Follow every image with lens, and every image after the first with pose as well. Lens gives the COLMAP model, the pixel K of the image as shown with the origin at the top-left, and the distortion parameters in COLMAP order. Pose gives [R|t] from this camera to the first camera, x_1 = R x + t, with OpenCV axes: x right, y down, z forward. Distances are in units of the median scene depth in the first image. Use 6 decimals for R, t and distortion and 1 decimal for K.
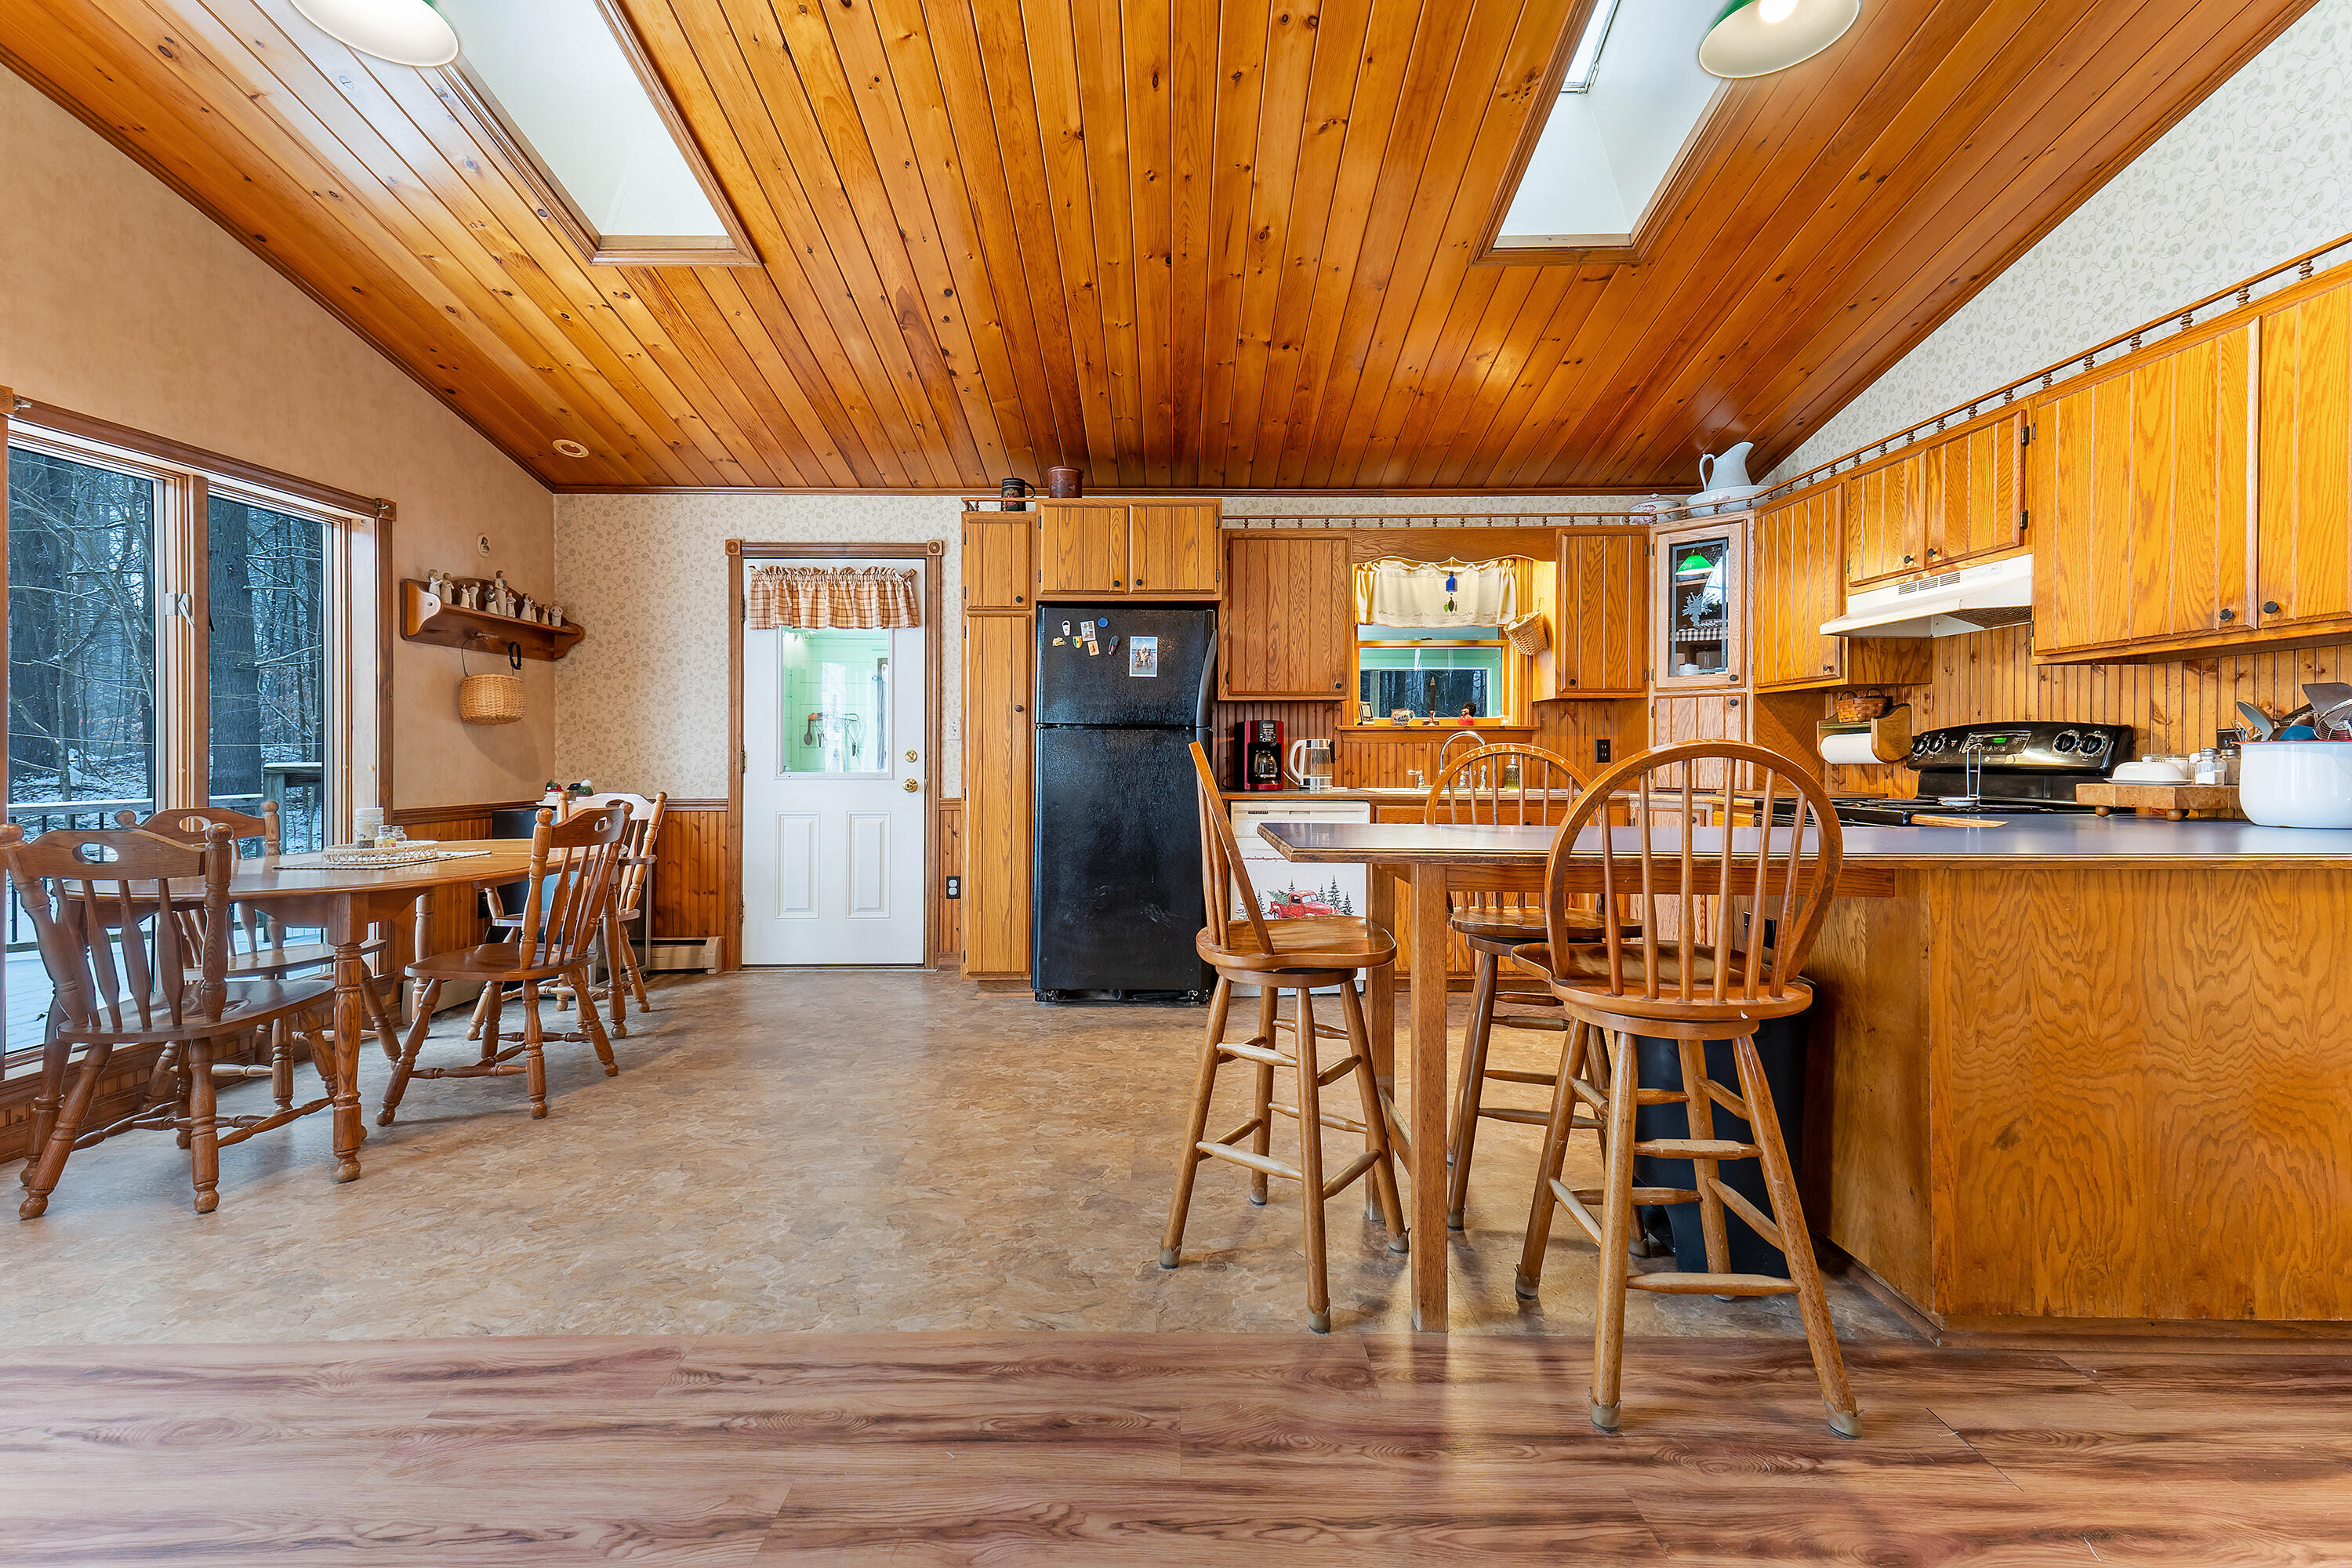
lens RADIAL K [[1017.4, 0, 1176.0], [0, 1017.4, 784.0], [0, 0, 1]] dist [0.001338, -0.008405]
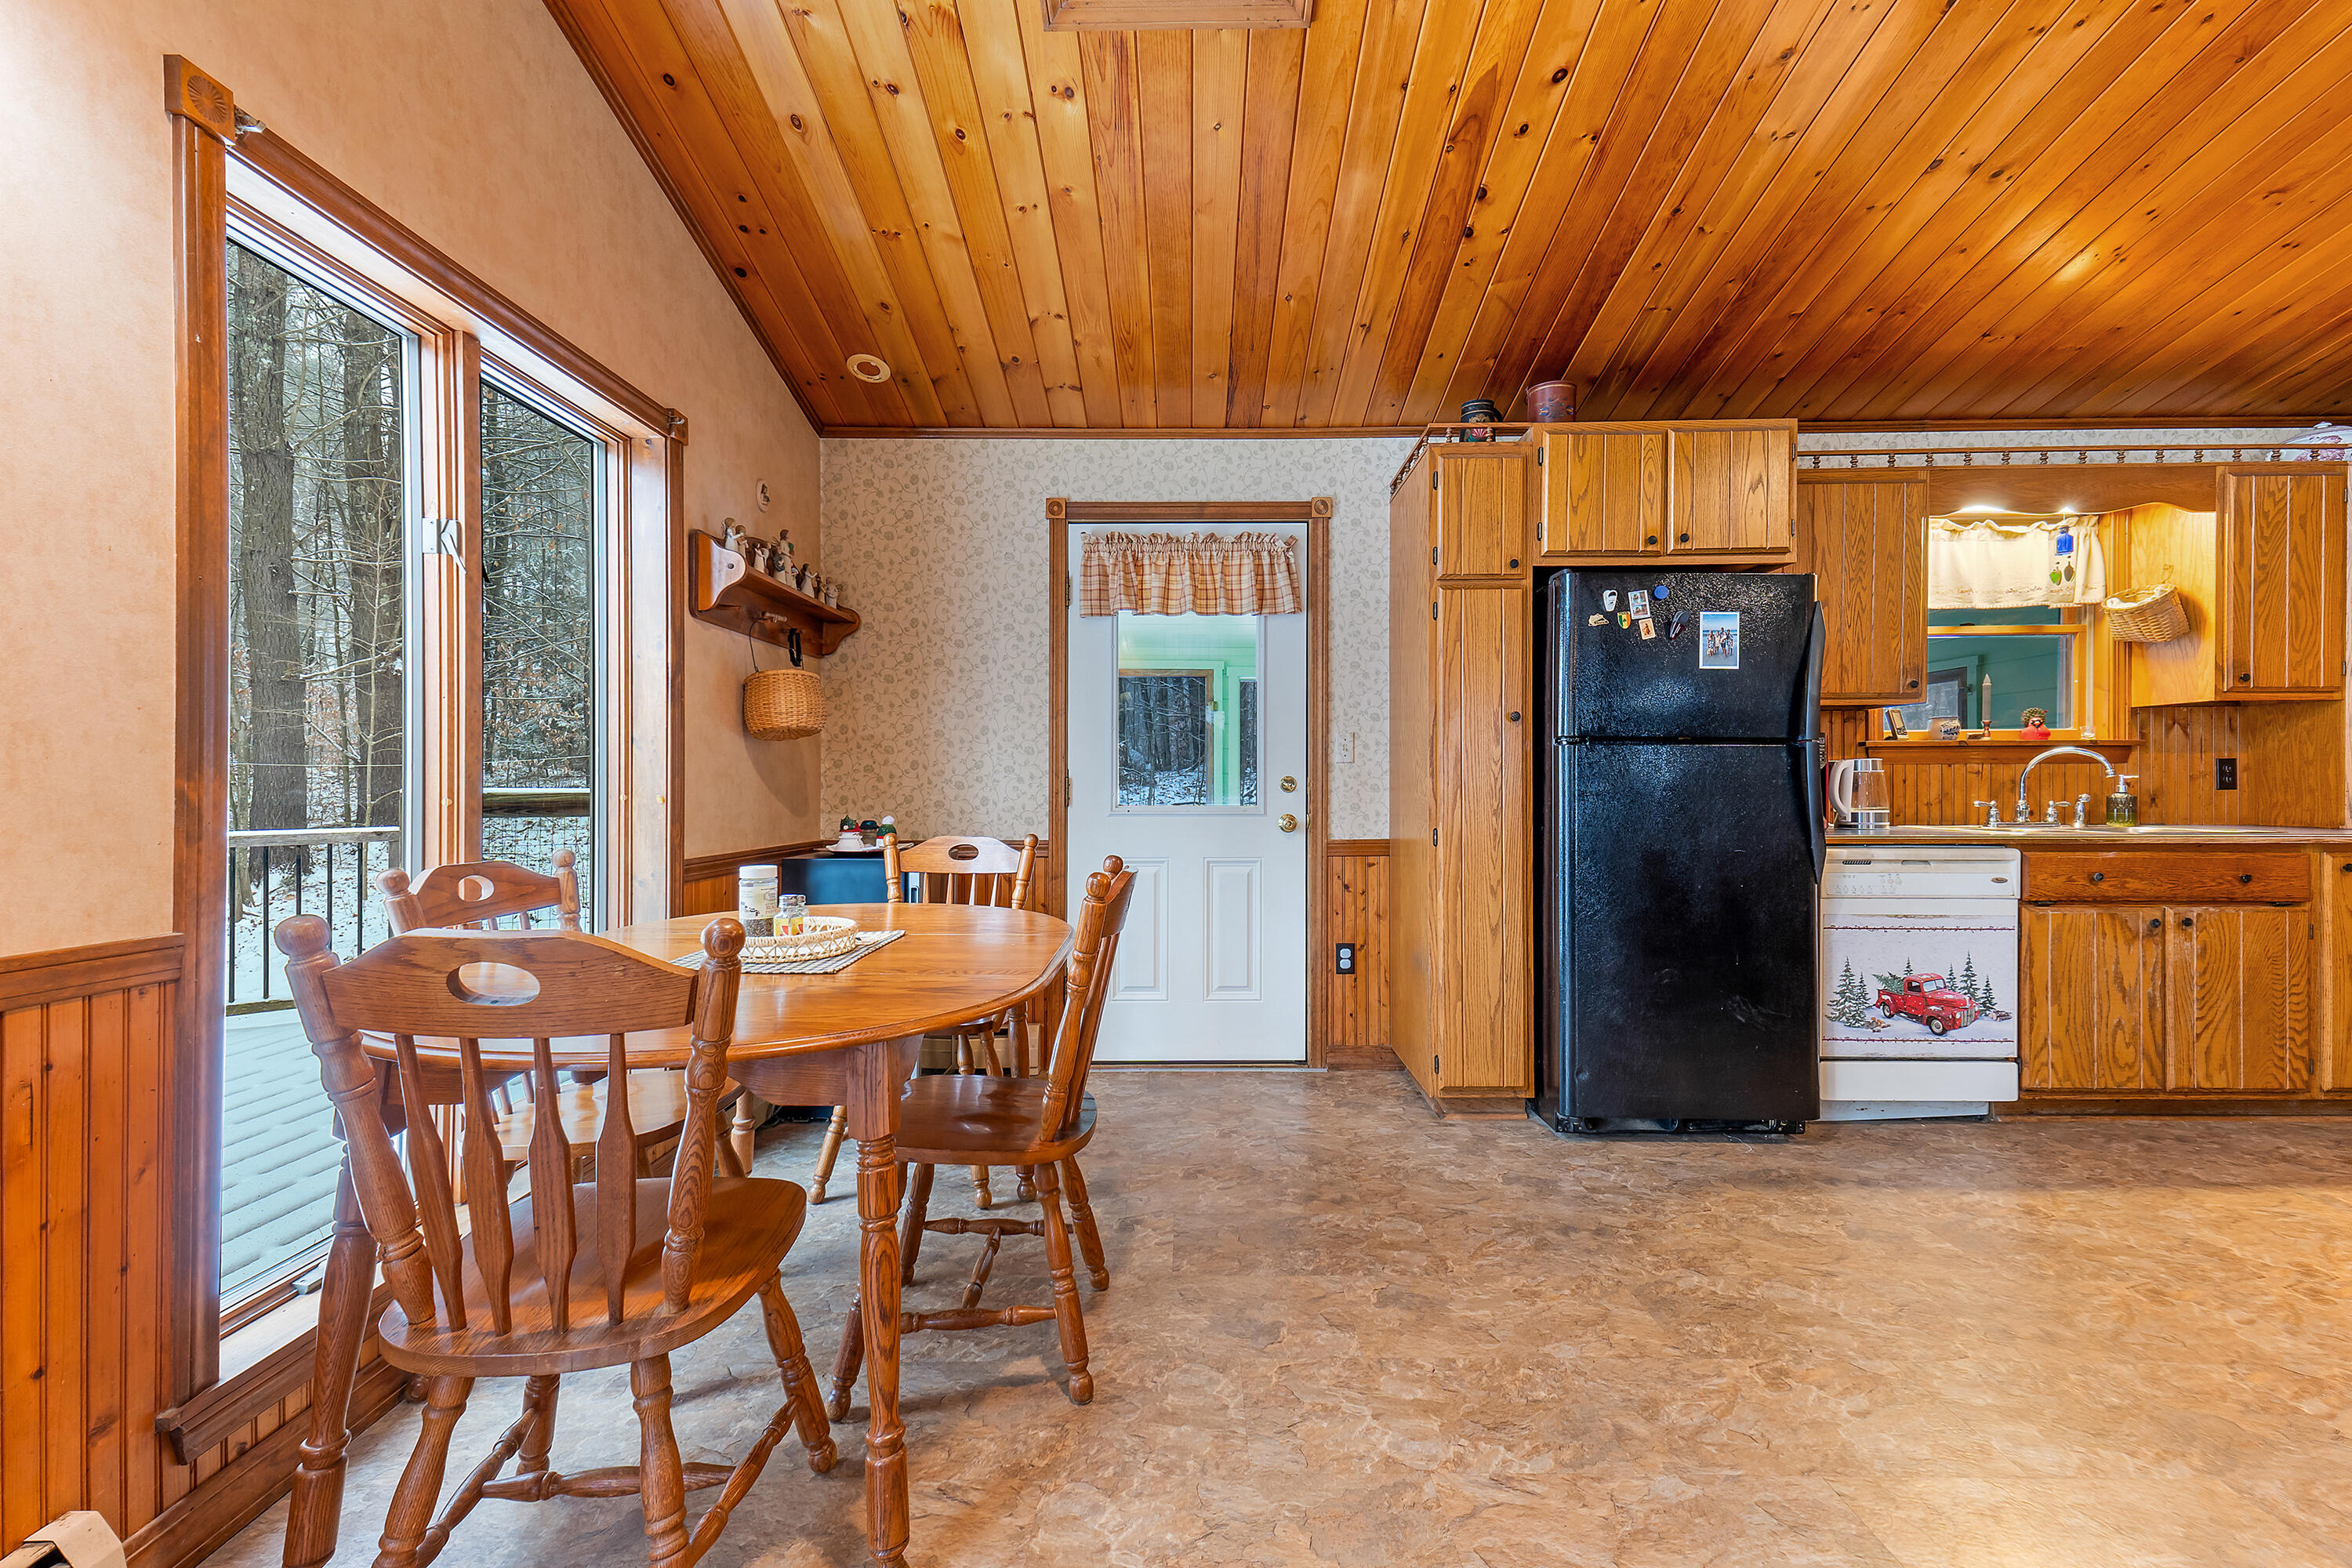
lens RADIAL K [[1033.3, 0, 1176.0], [0, 1033.3, 784.0], [0, 0, 1]] dist [0.039860, -0.020843]
pose [[0.999869, -0.002126, -0.016063, -0.351458], [0.001670, 0.999597, -0.028352, -0.005625], [0.016117, 0.028321, 0.999469, 0.247537]]
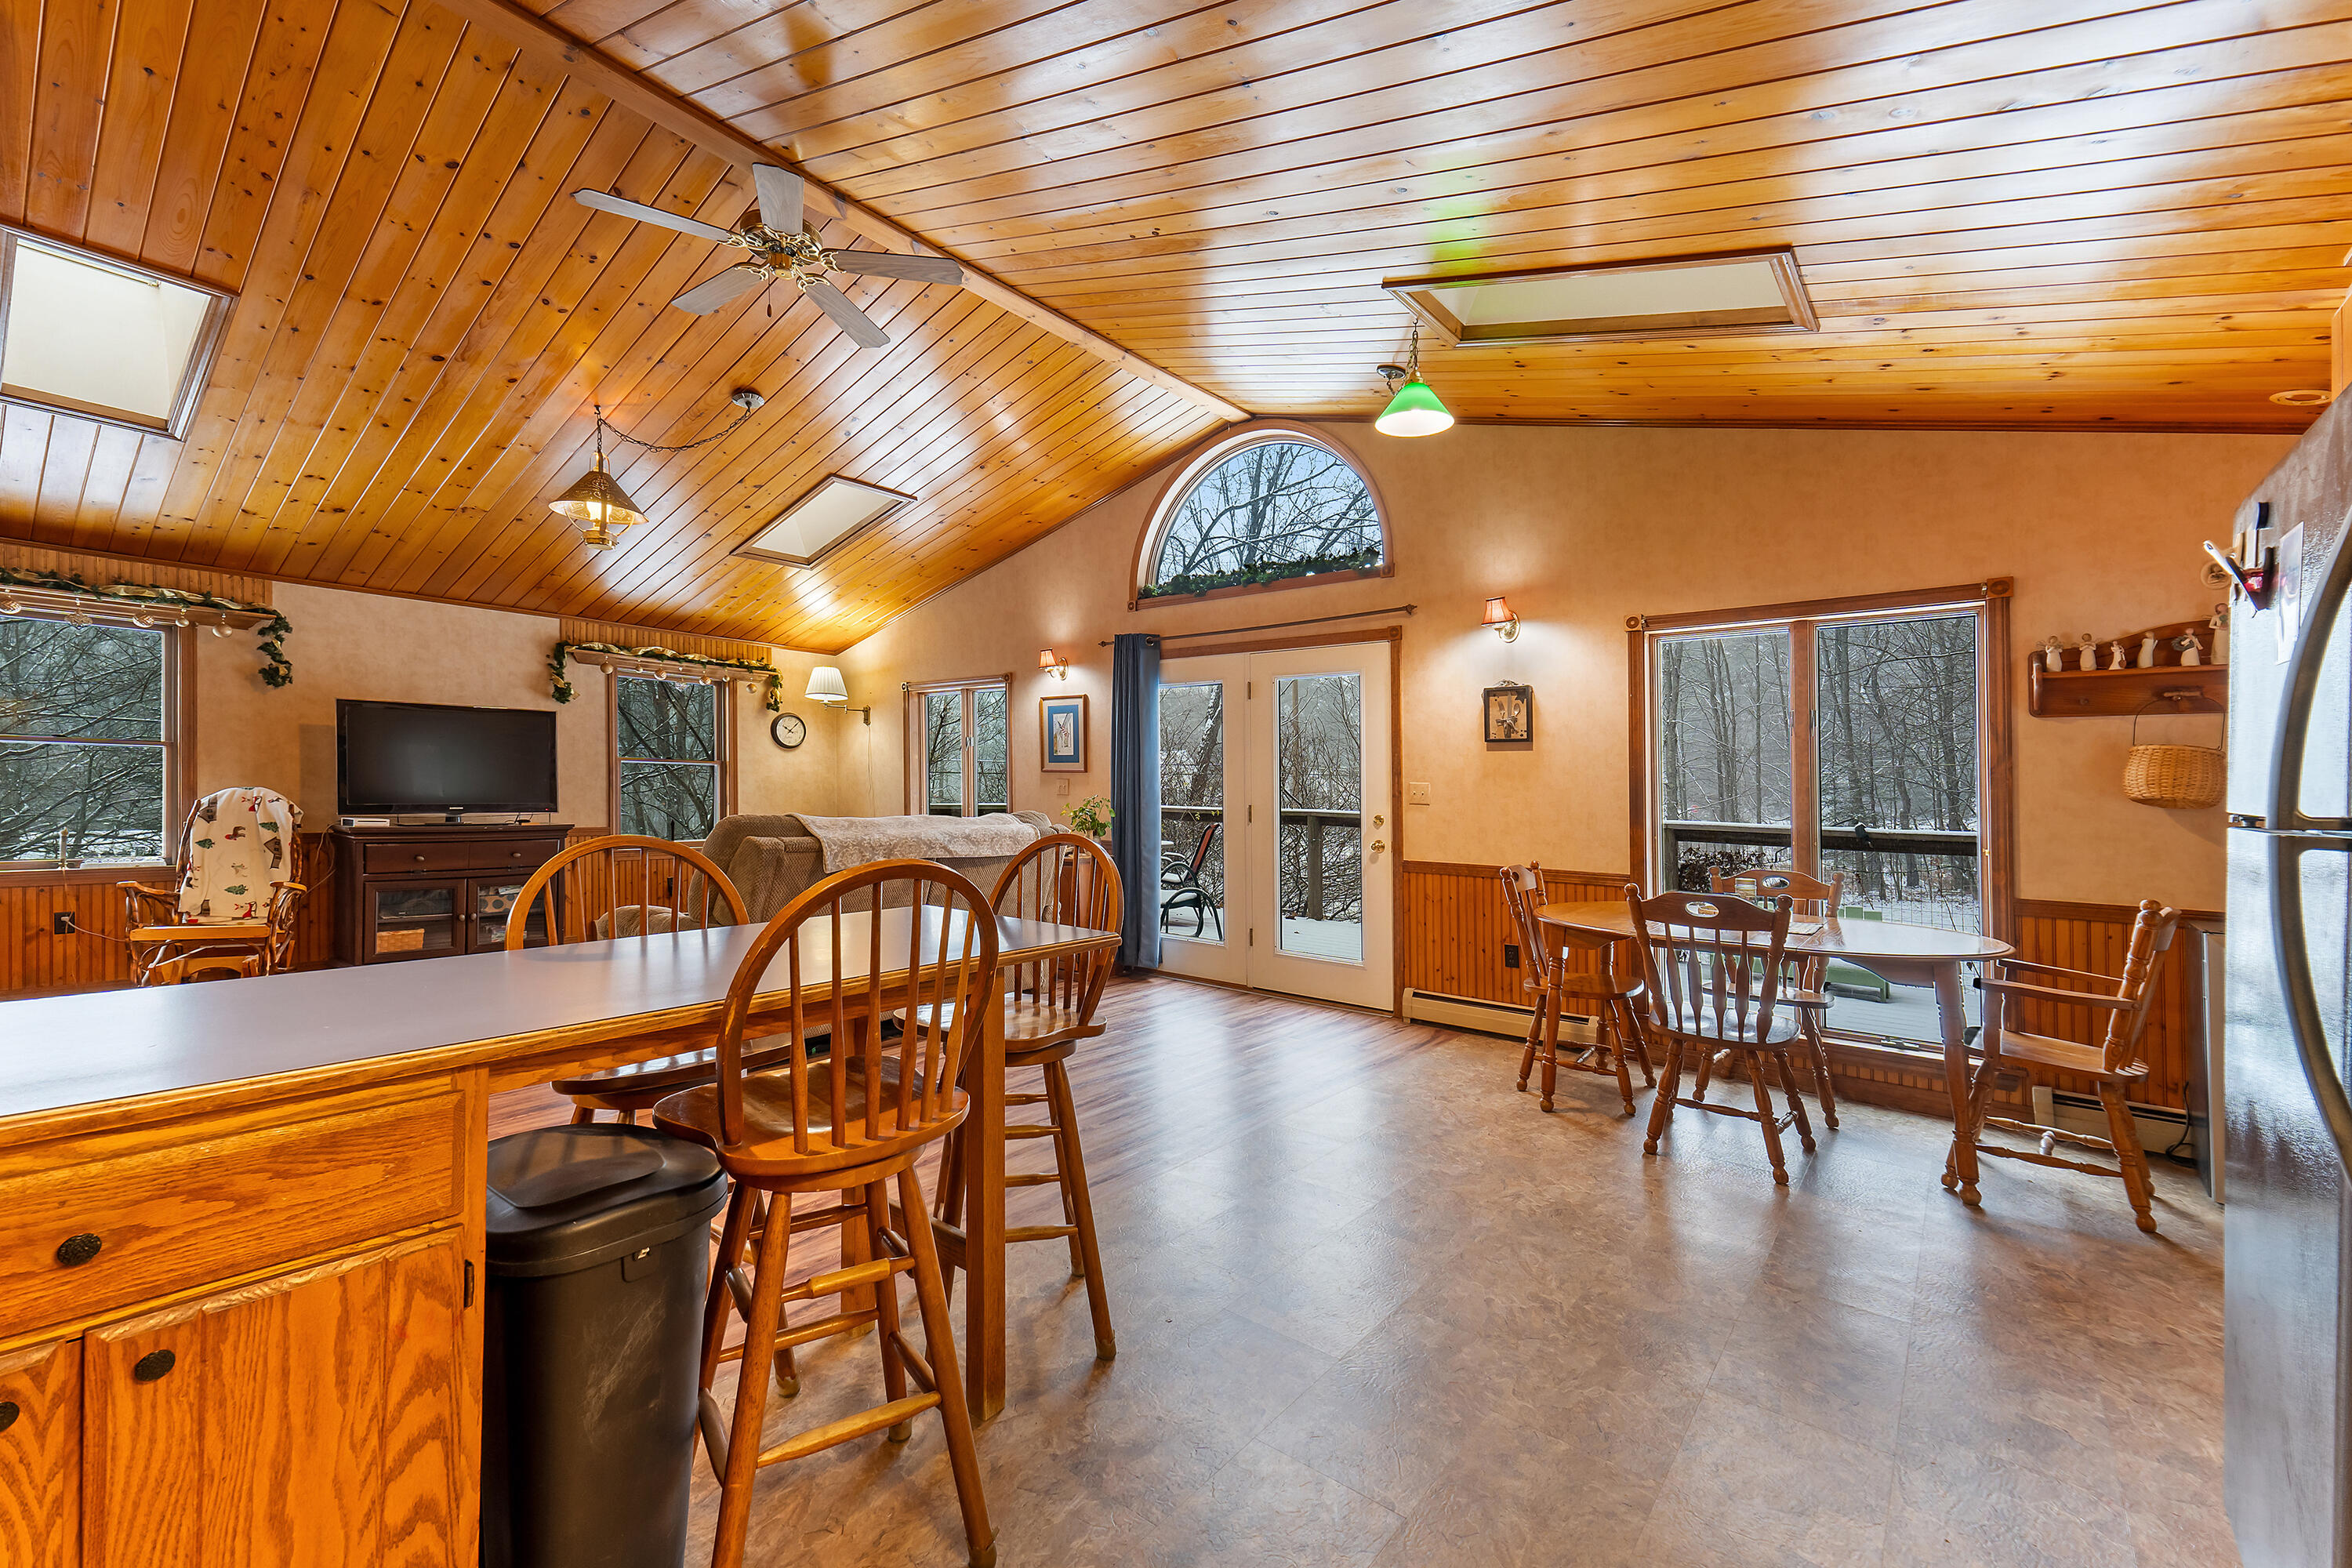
lens RADIAL K [[991.2, 0, 1173.4], [0, 991.2, 764.6], [0, 0, 1]] dist [0.001175, 0.000217]
pose [[-0.648140, -0.010119, -0.761454, 0.383170], [-0.025068, 0.999653, 0.008053, -0.072422], [0.761108, 0.024308, -0.648169, 0.829438]]
